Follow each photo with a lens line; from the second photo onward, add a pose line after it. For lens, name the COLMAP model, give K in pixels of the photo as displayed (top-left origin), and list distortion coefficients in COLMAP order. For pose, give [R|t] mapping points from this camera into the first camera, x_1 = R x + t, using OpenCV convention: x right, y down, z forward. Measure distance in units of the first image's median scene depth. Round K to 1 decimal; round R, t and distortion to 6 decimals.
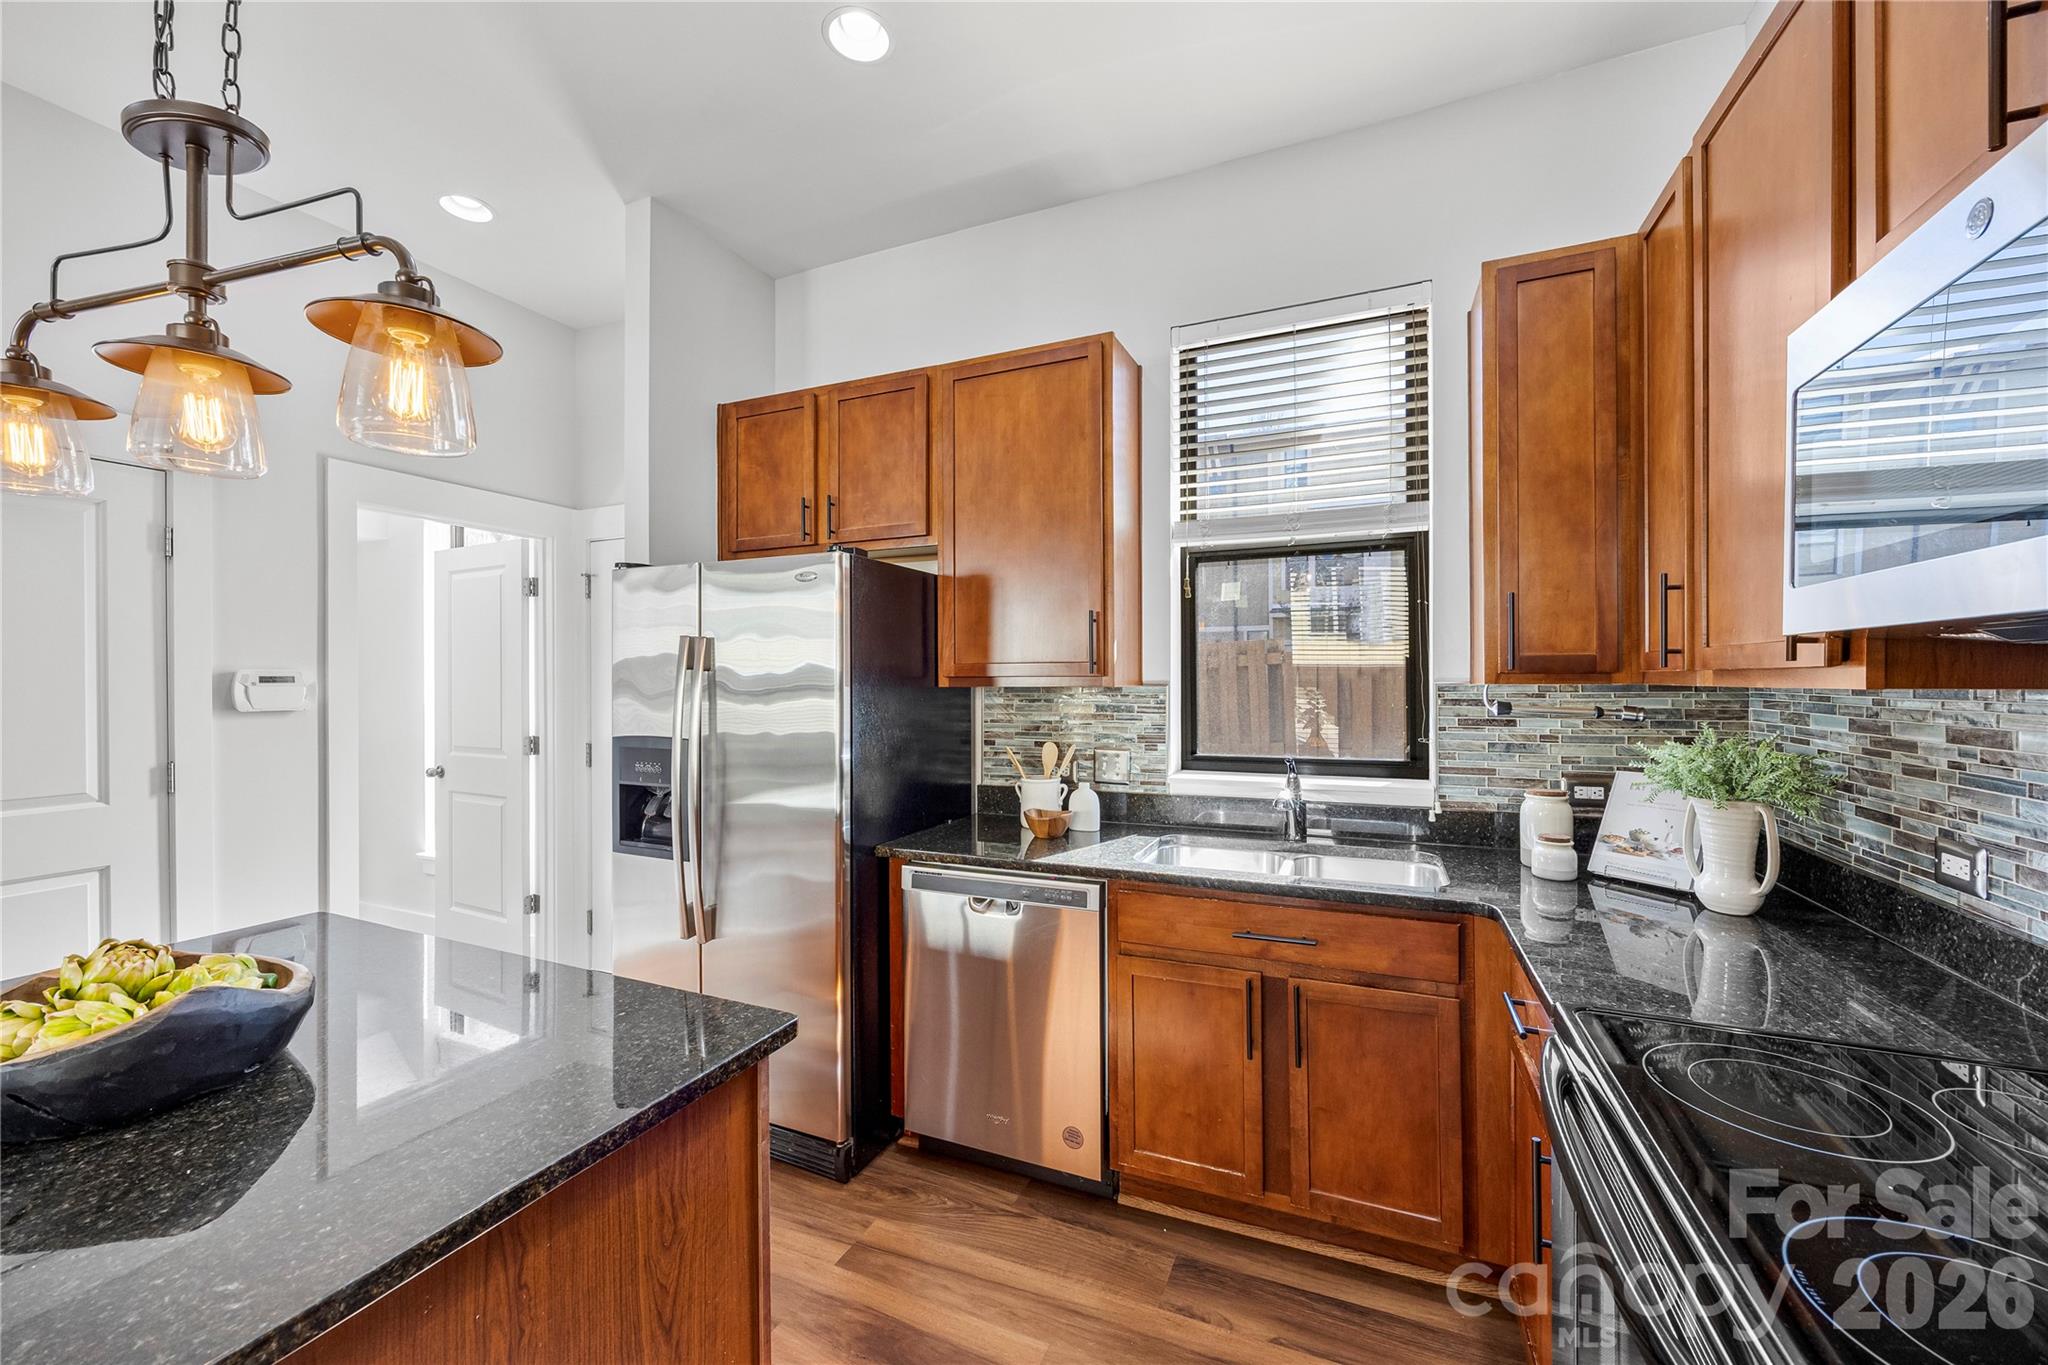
lens RADIAL K [[786.3, 0, 1026.5], [0, 786.3, 682.2], [0, 0, 1]] dist [-0.001587, 0.000116]
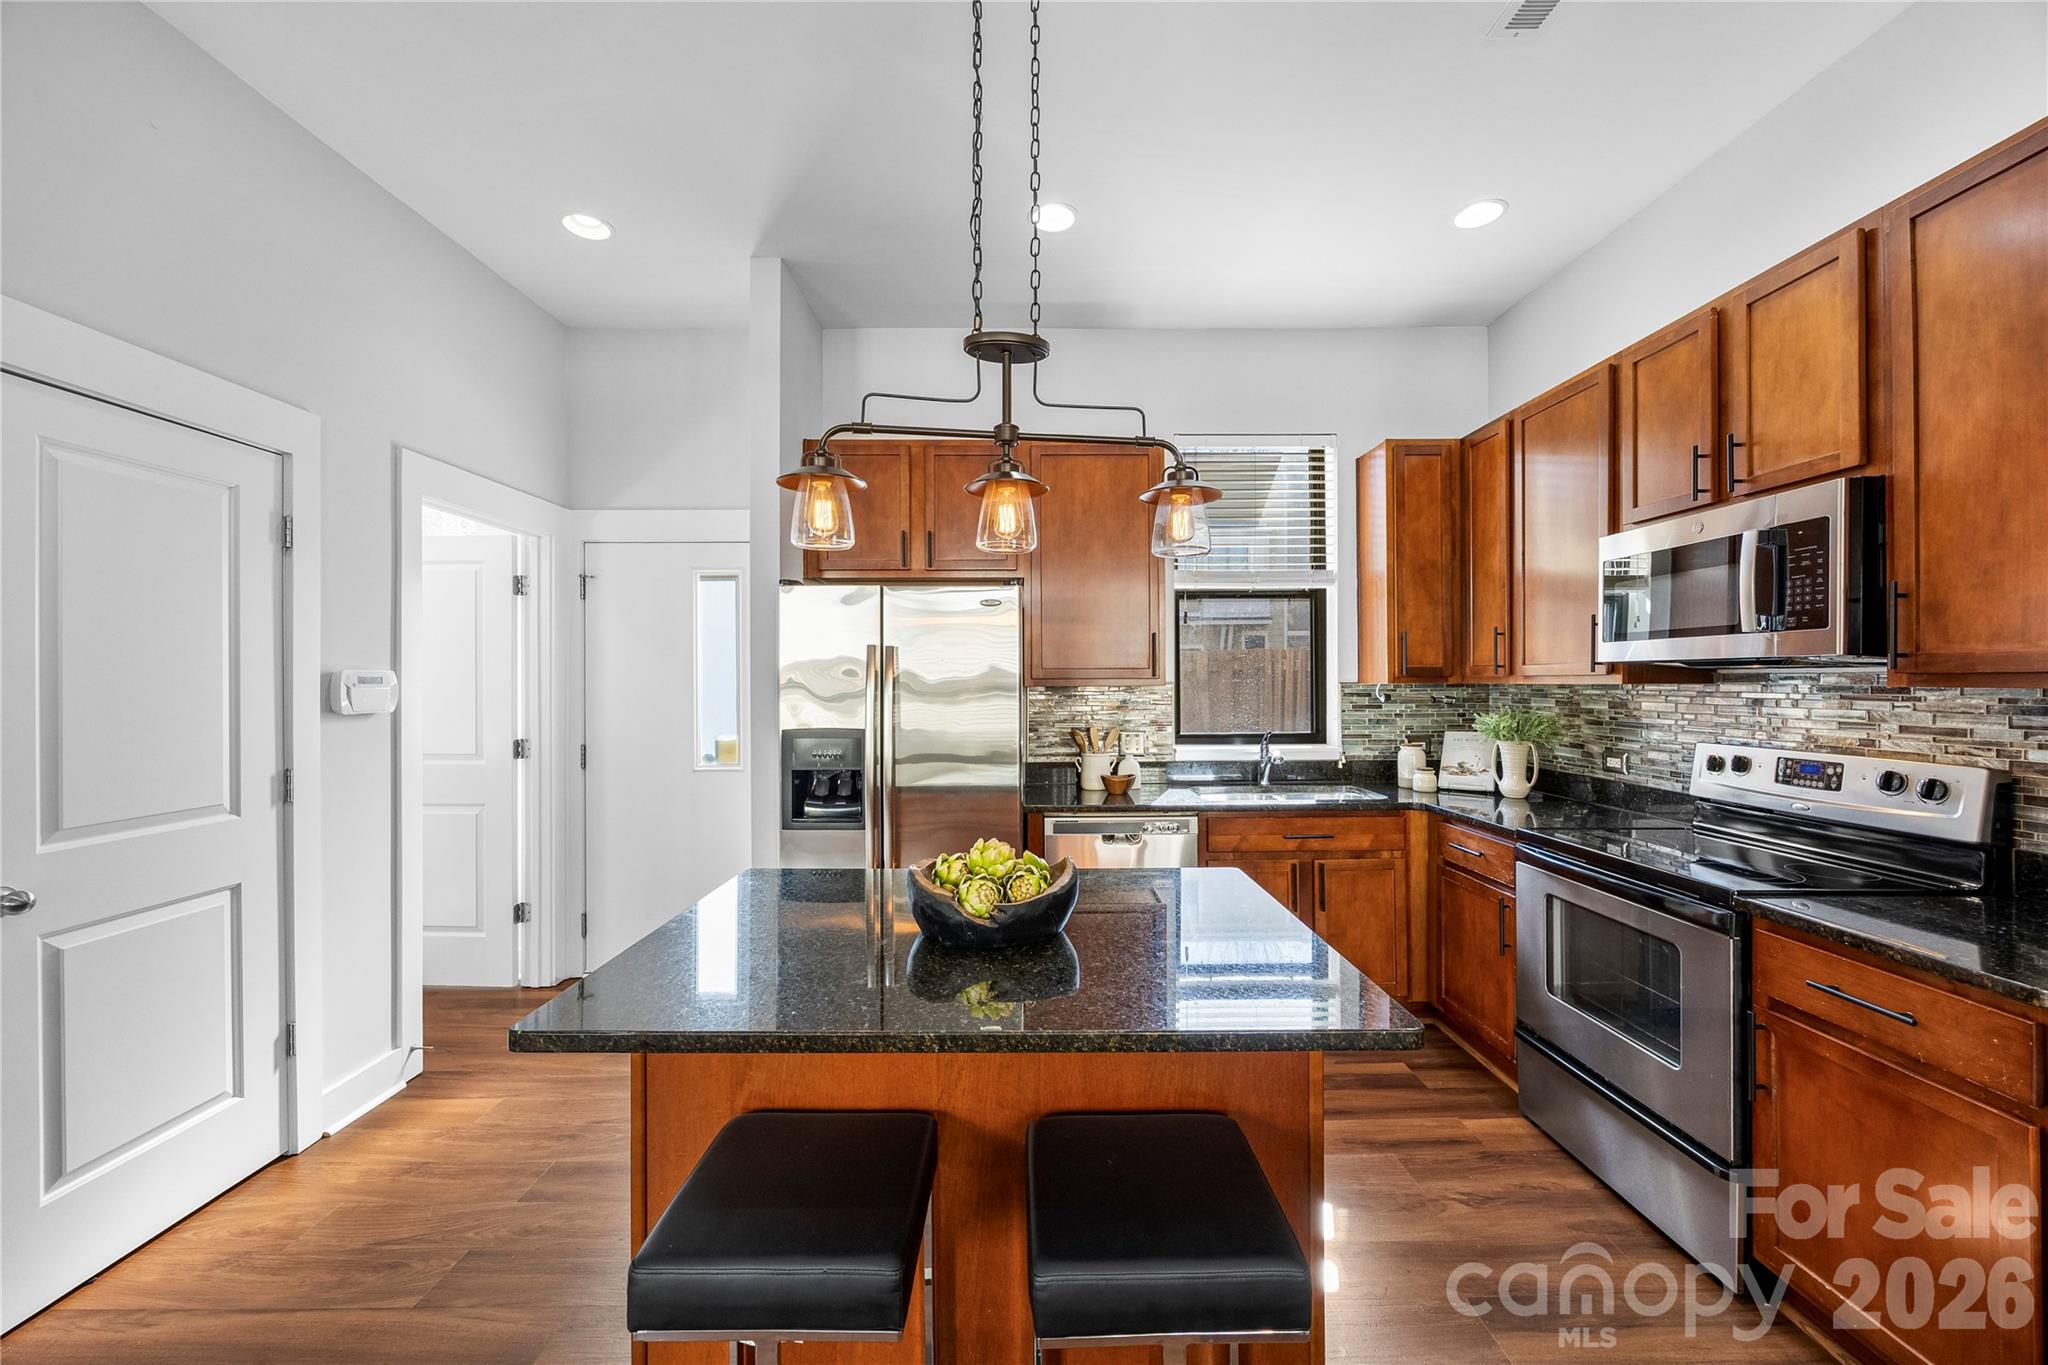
lens RADIAL K [[786.3, 0, 1026.5], [0, 786.3, 682.2], [0, 0, 1]] dist [-0.001587, 0.000116]
pose [[0.914816, -0.000196, 0.403871, -0.713699], [0.001558, 0.999994, -0.003043, 0.003302], [-0.403868, 0.003413, 0.914811, -0.219731]]
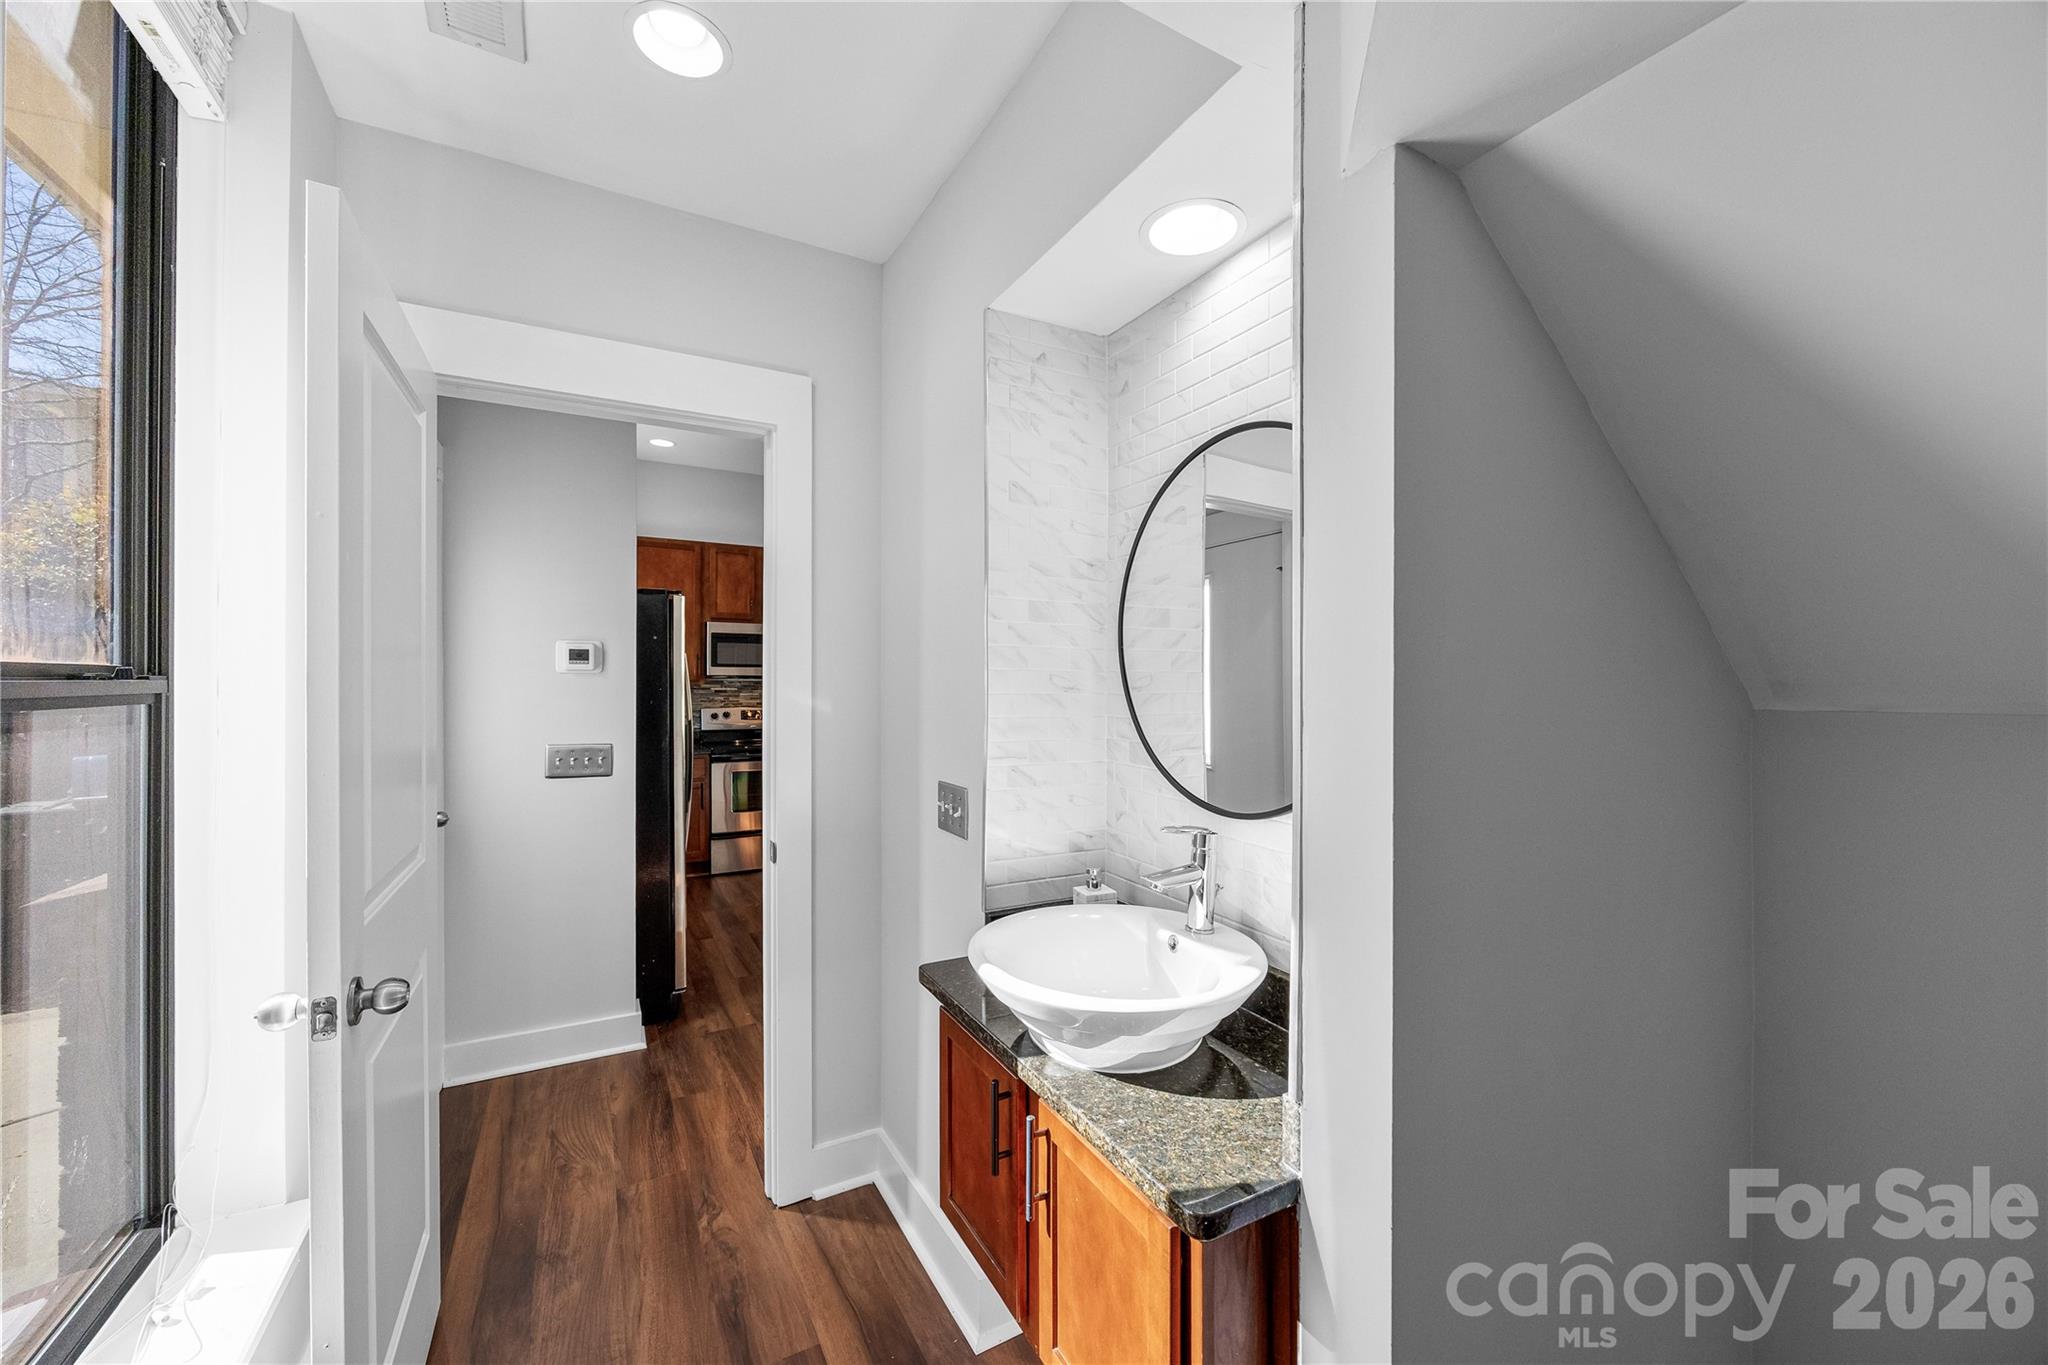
lens RADIAL K [[786.3, 0, 1026.5], [0, 786.3, 682.2], [0, 0, 1]] dist [-0.001587, 0.000116]
pose [[-0.792402, 0.001375, 0.609997, -1.892313], [0.001974, 0.999998, 0.000310, -0.002999], [-0.609996, 0.001450, -0.792403, 1.802946]]
